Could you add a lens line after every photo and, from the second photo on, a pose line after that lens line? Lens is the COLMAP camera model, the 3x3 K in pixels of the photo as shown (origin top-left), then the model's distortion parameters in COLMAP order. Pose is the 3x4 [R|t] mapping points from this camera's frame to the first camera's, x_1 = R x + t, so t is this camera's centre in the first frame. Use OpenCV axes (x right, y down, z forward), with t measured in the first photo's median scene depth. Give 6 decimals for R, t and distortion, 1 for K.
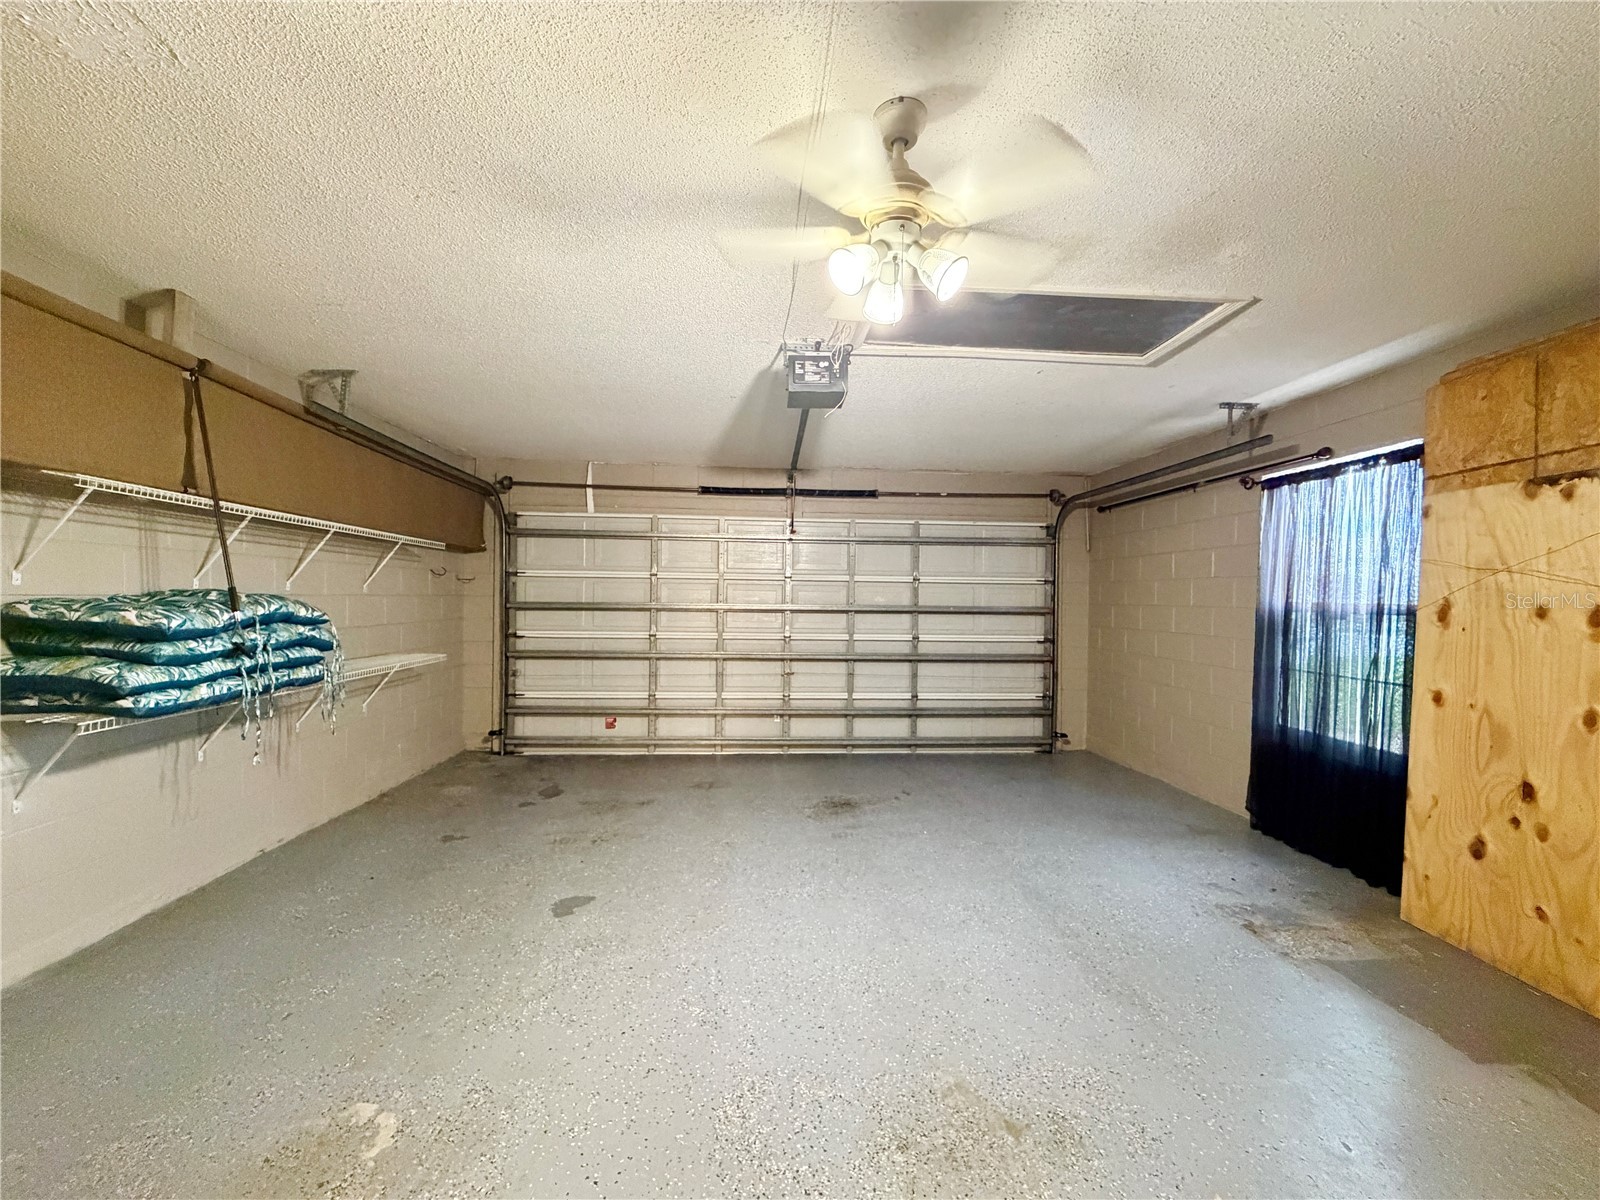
lens RADIAL K [[638.0, 0, 794.9], [0, 638.0, 599.3], [0, 0, 1]] dist [-0.000152, -0.000225]
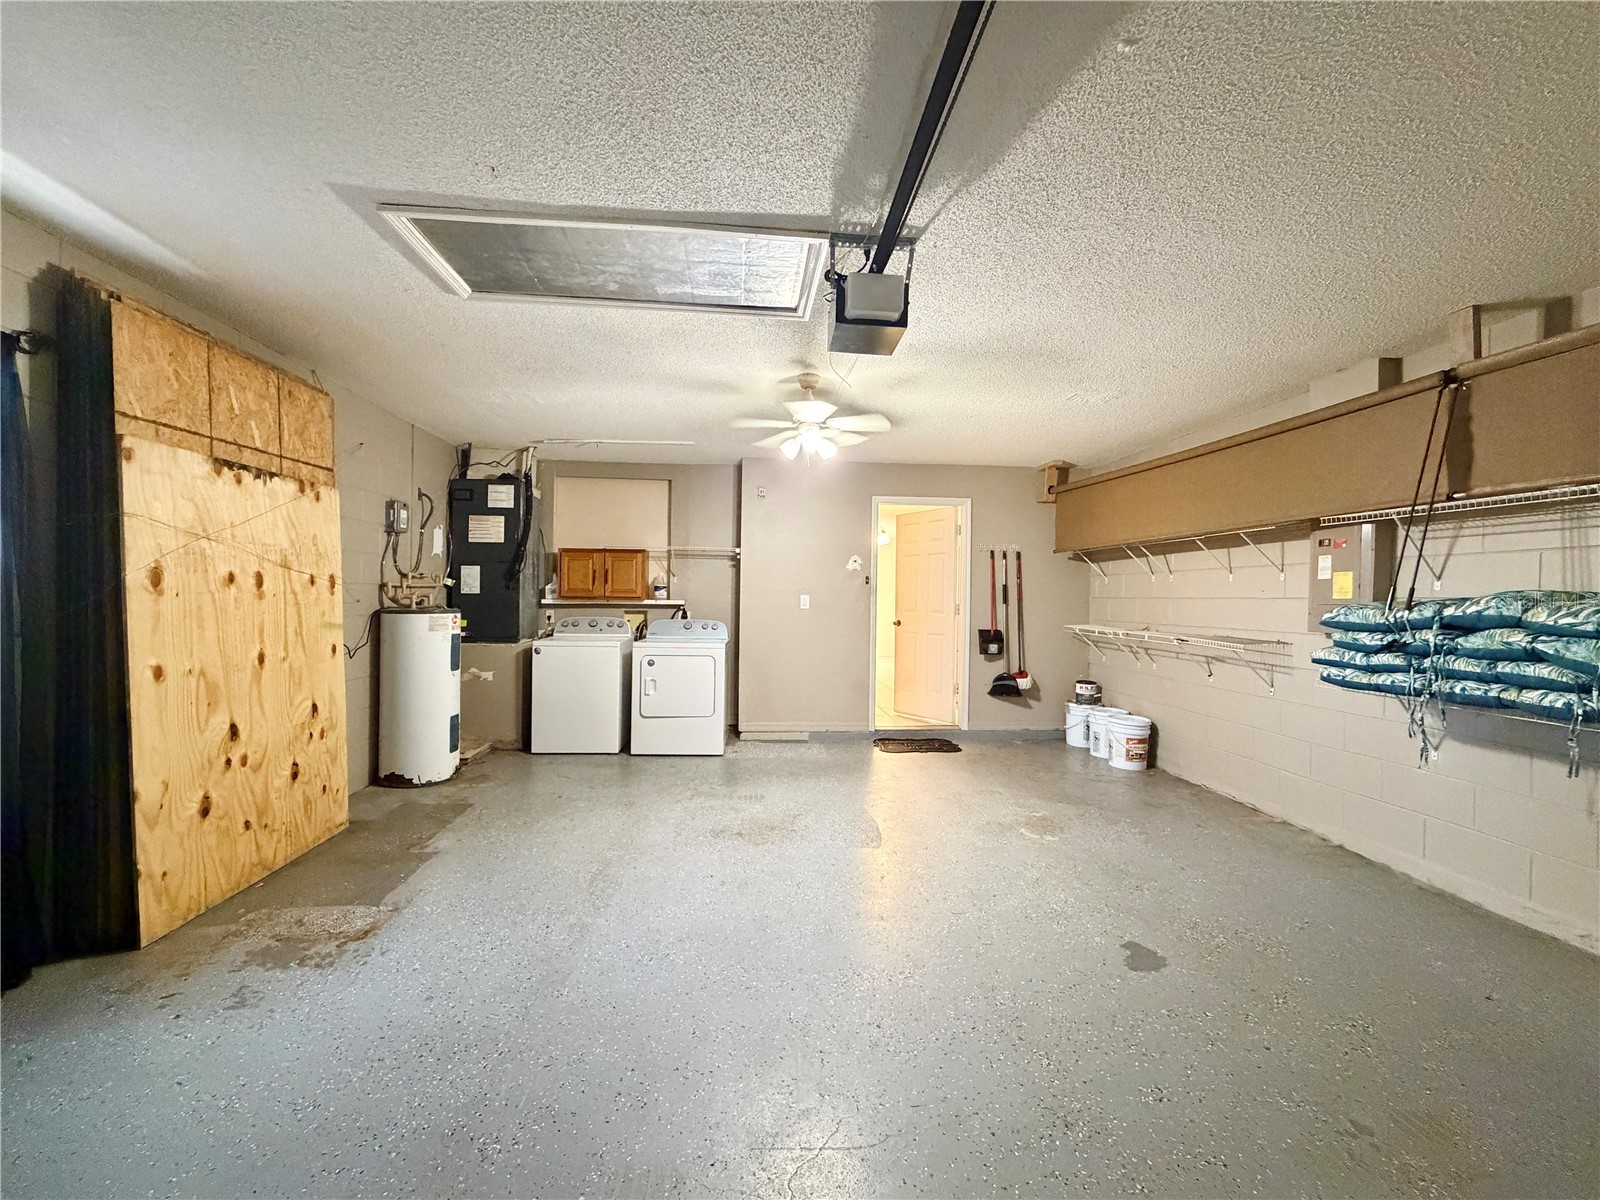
lens RADIAL K [[638.0, 0, 794.9], [0, 638.0, 599.3], [0, 0, 1]] dist [-0.000152, -0.000225]
pose [[-0.999352, -0.028331, -0.022192, 0.152642], [-0.028506, 0.999564, 0.007636, 0.021715], [0.021966, 0.008264, -0.999725, 2.075829]]
